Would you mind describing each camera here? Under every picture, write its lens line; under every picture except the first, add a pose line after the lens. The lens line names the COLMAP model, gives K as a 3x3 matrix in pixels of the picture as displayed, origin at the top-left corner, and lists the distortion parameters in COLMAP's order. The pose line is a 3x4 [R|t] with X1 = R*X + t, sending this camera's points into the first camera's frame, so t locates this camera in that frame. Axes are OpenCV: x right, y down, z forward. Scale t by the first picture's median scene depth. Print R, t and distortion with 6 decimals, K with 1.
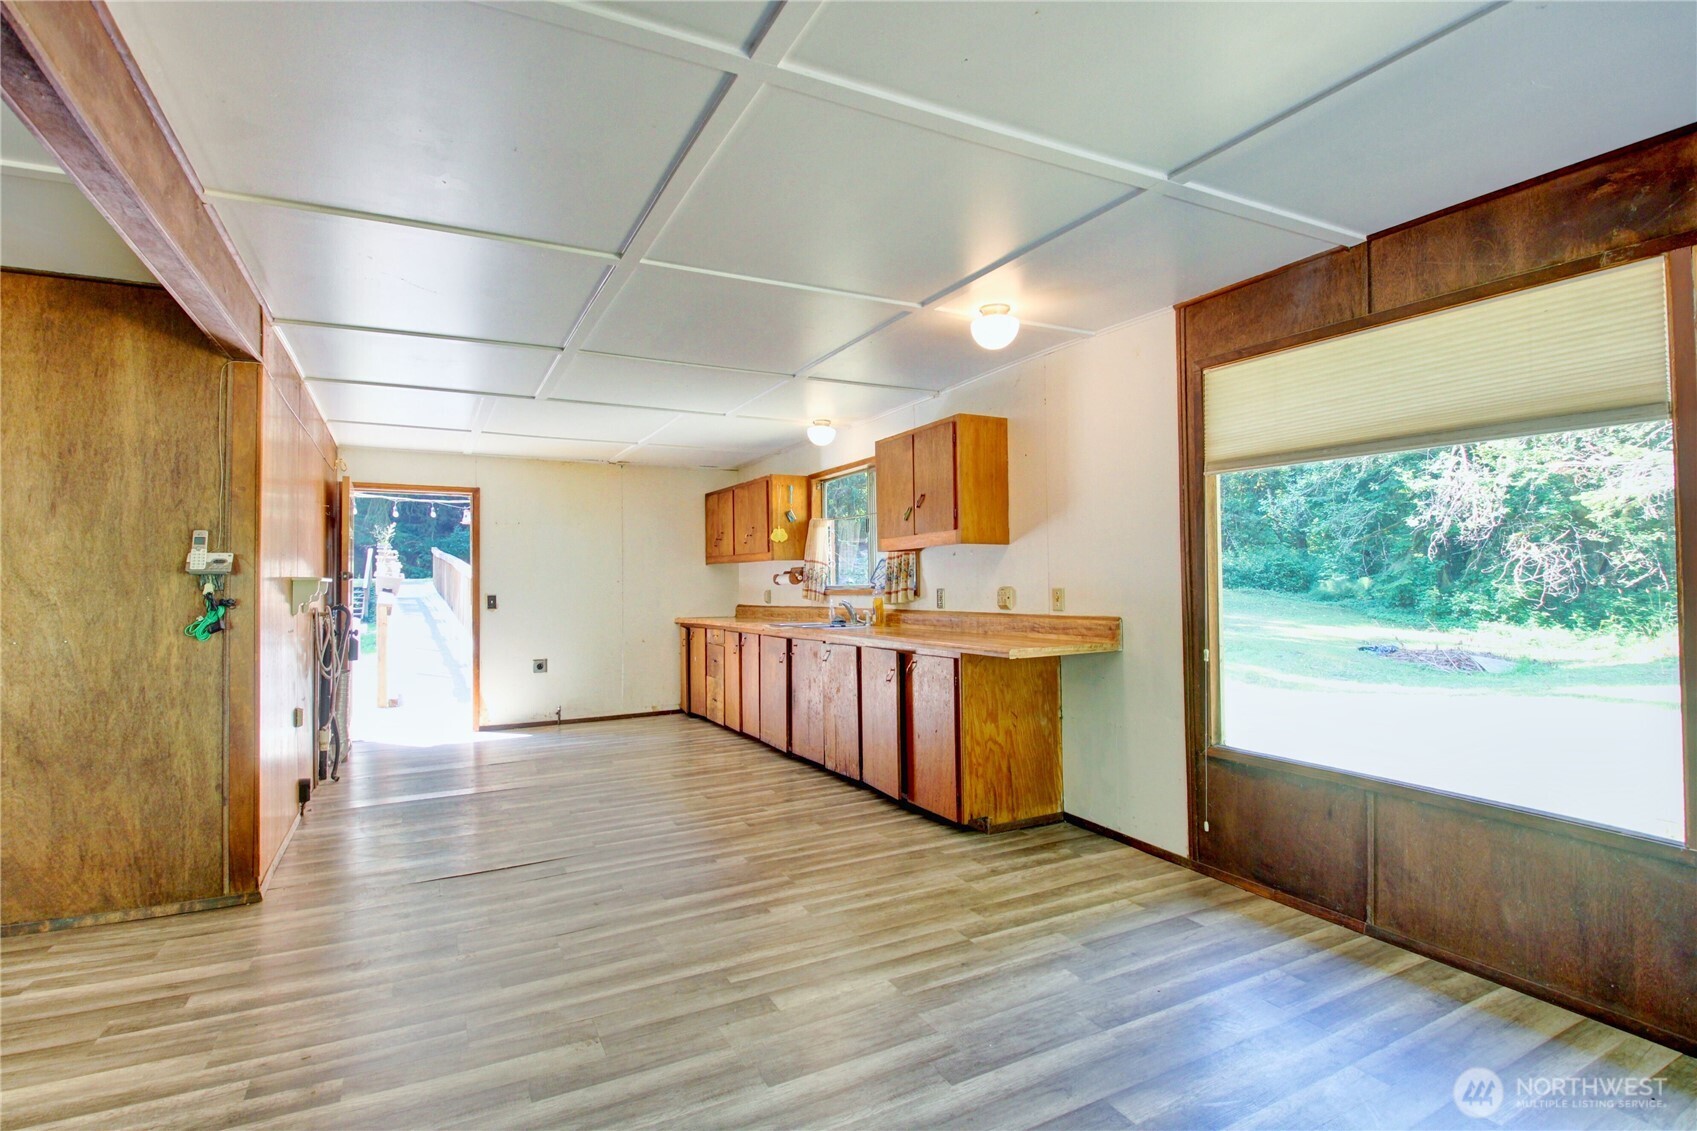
lens RADIAL K [[820.9, 0, 836.8], [0, 820.9, 571.1], [0, 0, 1]] dist [-0.003680, -0.011460]
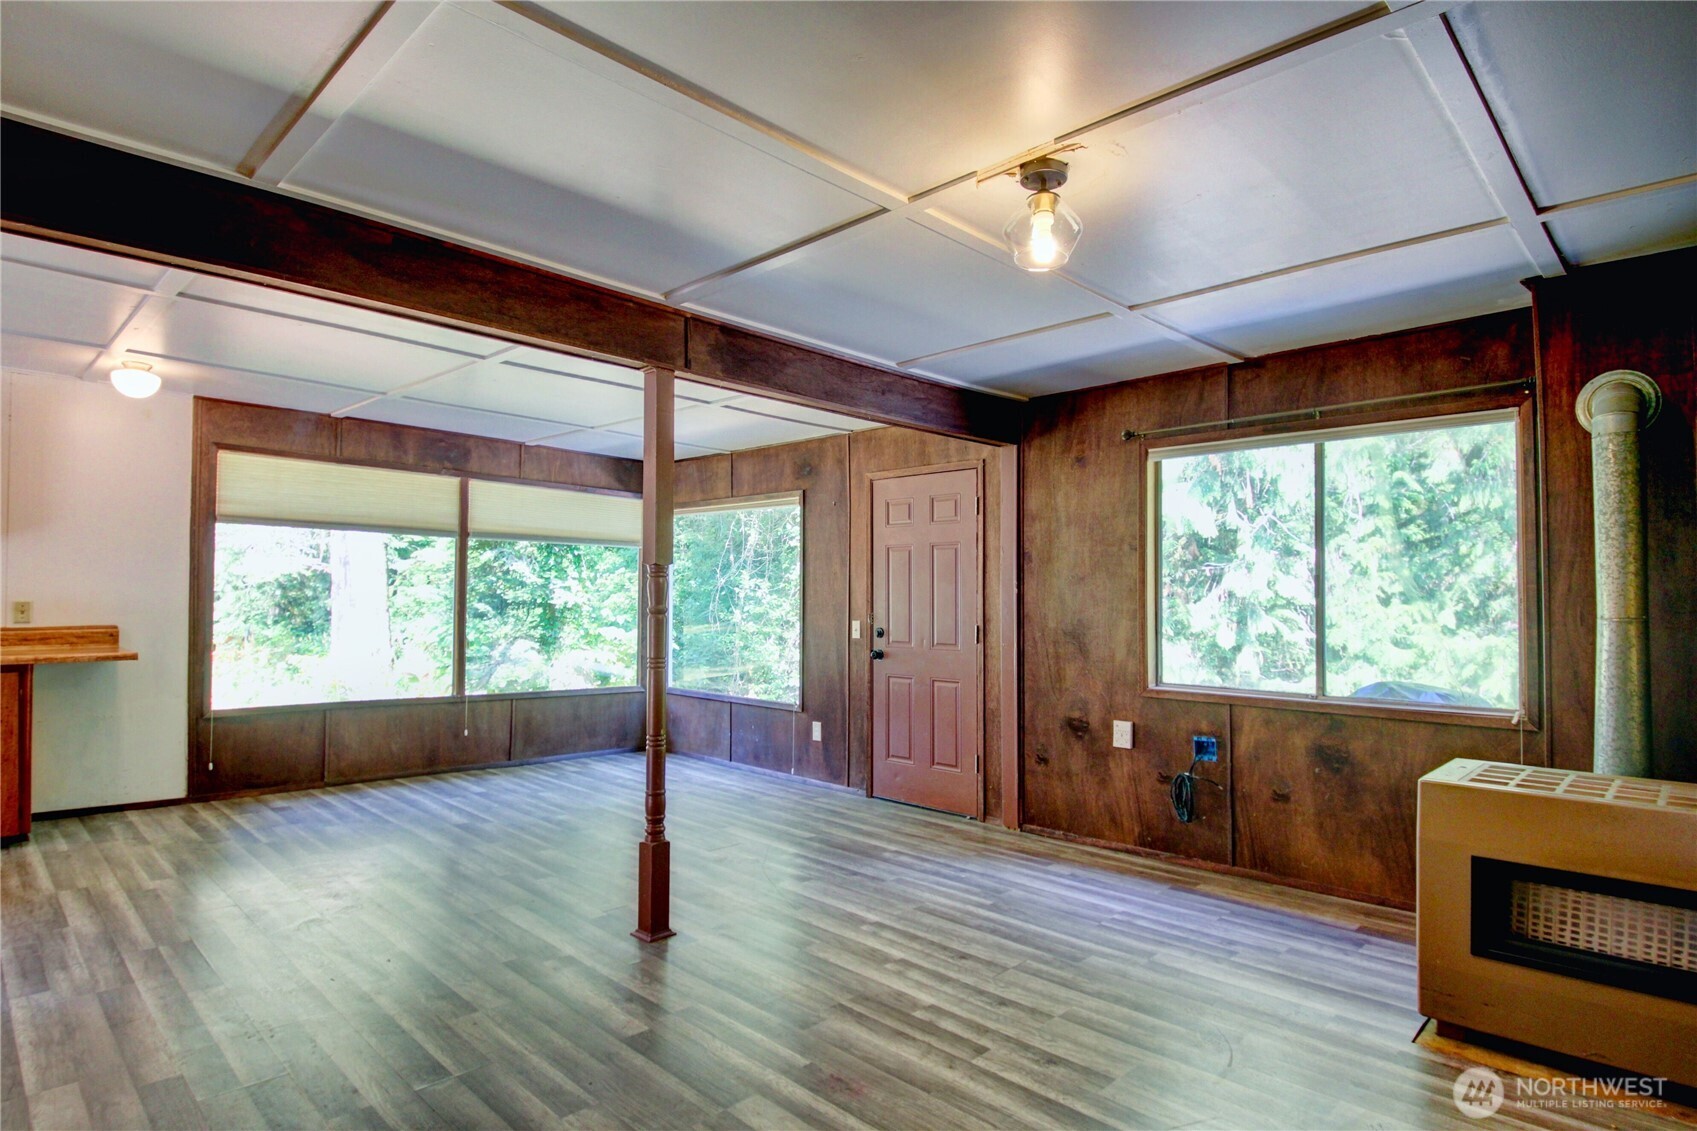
lens RADIAL K [[914.4, 0, 841.8], [0, 914.4, 564.0], [0, 0, 1]] dist [0.017656, -0.032015]
pose [[-0.312897, 0.036378, 0.949090, -1.574133], [-0.017776, 0.998867, -0.044147, 0.007988], [-0.949621, -0.030685, -0.311896, 0.502691]]
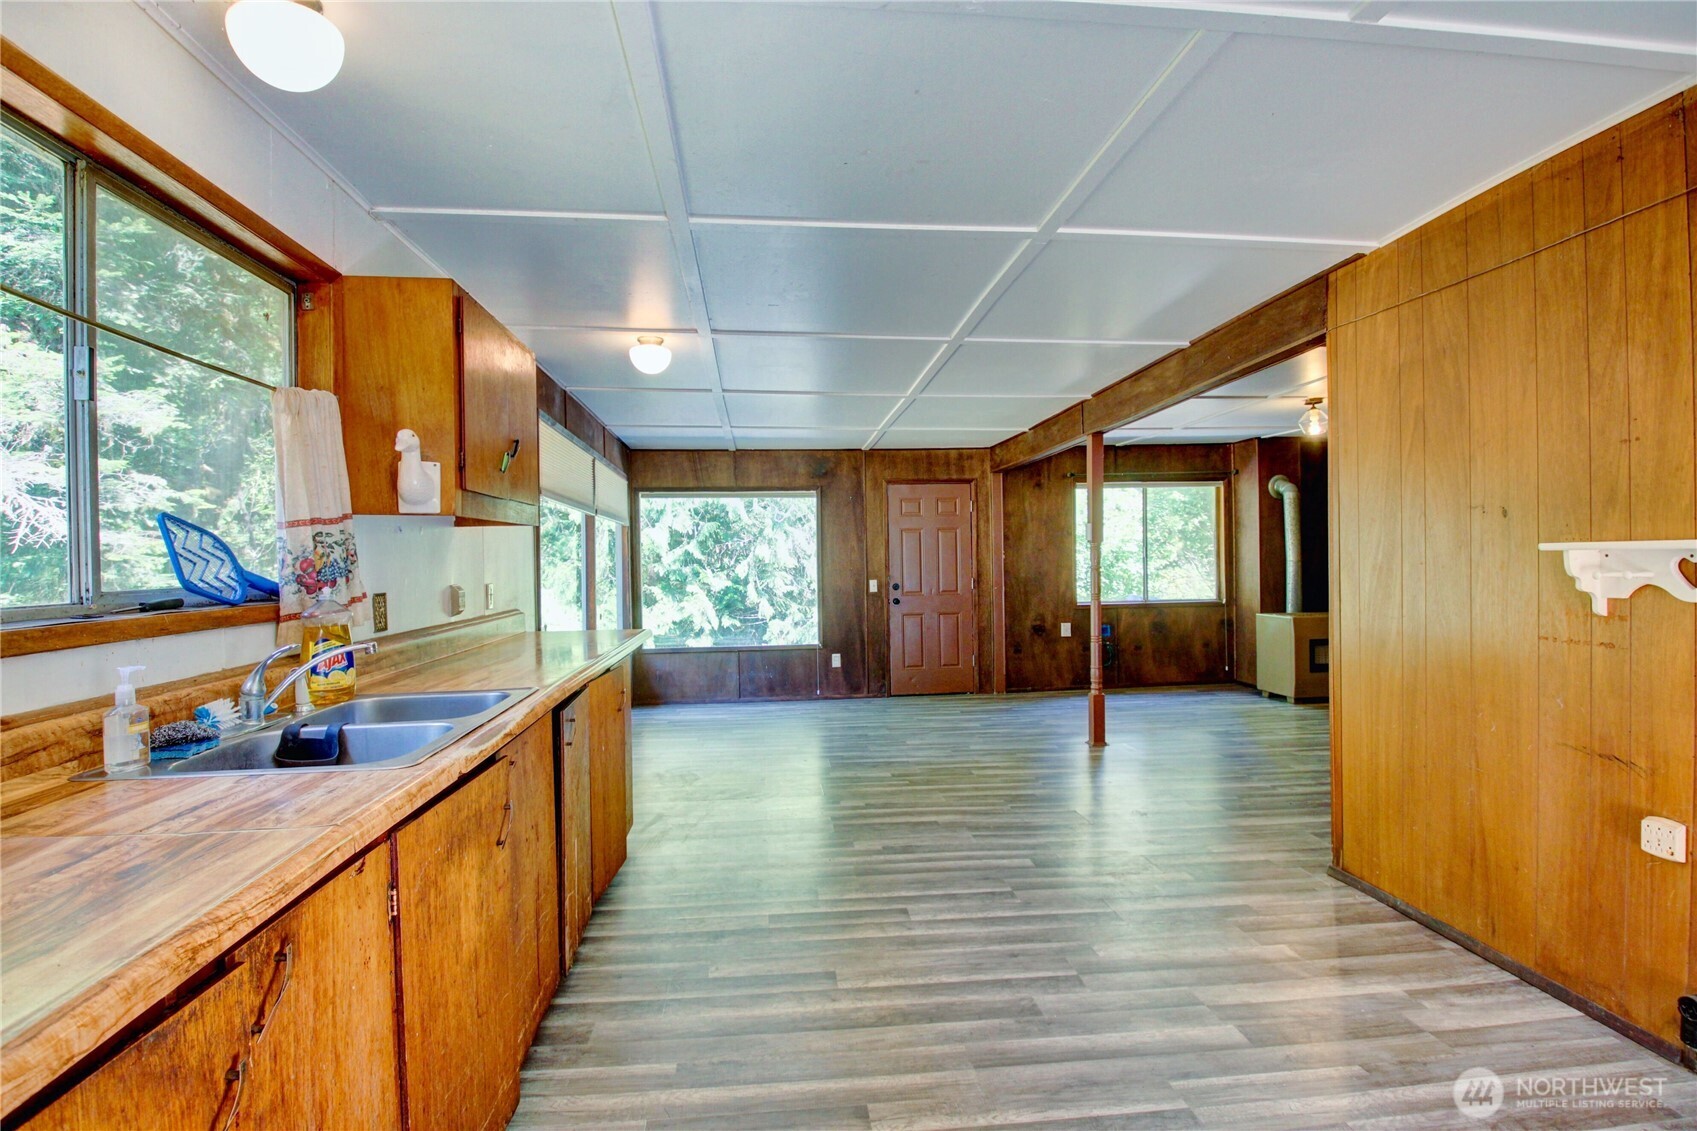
lens RADIAL K [[820.9, 0, 843.6], [0, 820.9, 560.4], [0, 0, 1]] dist [-0.003680, -0.011460]
pose [[-0.931279, 0.026481, 0.363343, -0.559622], [0.020825, 0.999593, -0.019475, 0.029605], [-0.363711, -0.010570, -0.931452, 2.297628]]
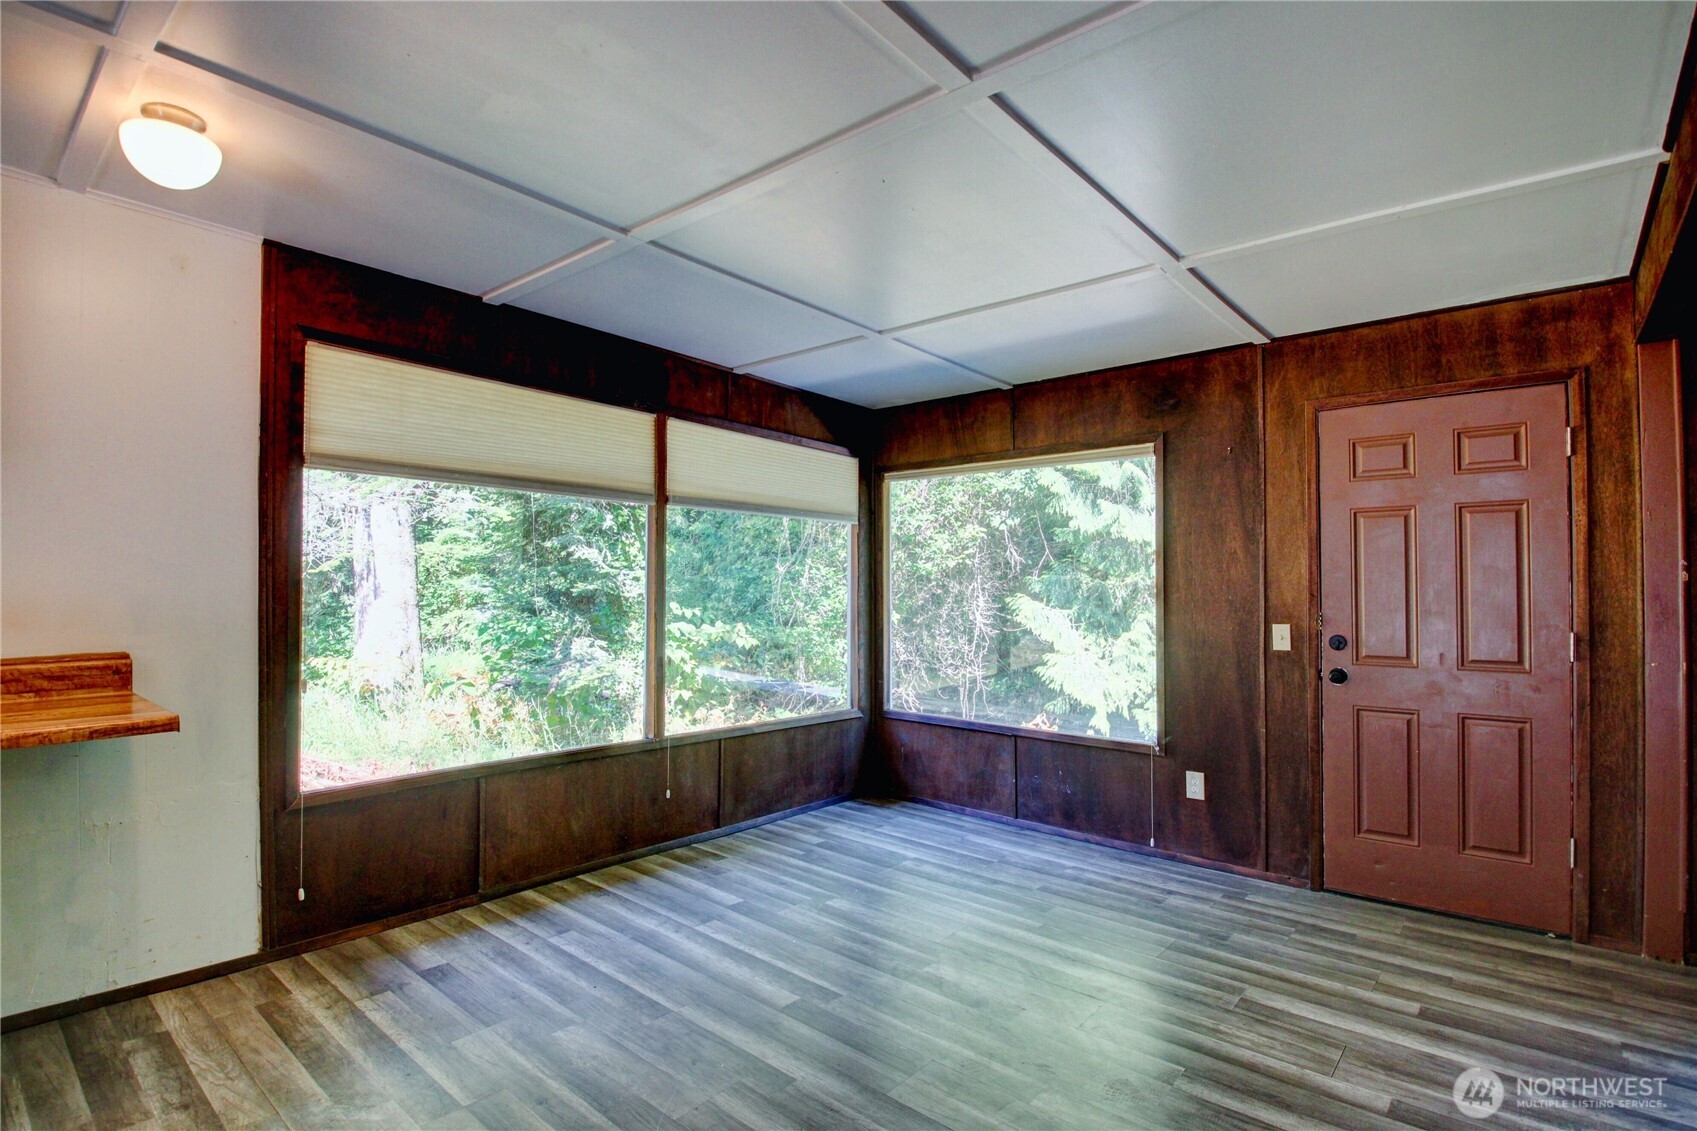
lens RADIAL K [[820.9, 0, 836.5], [0, 820.9, 566.4], [0, 0, 1]] dist [-0.003680, -0.011460]
pose [[-0.369476, 0.026966, 0.928849, -0.568567], [-0.009638, 0.999414, -0.032848, 0.004611], [-0.929190, -0.021089, -0.369000, 0.888171]]
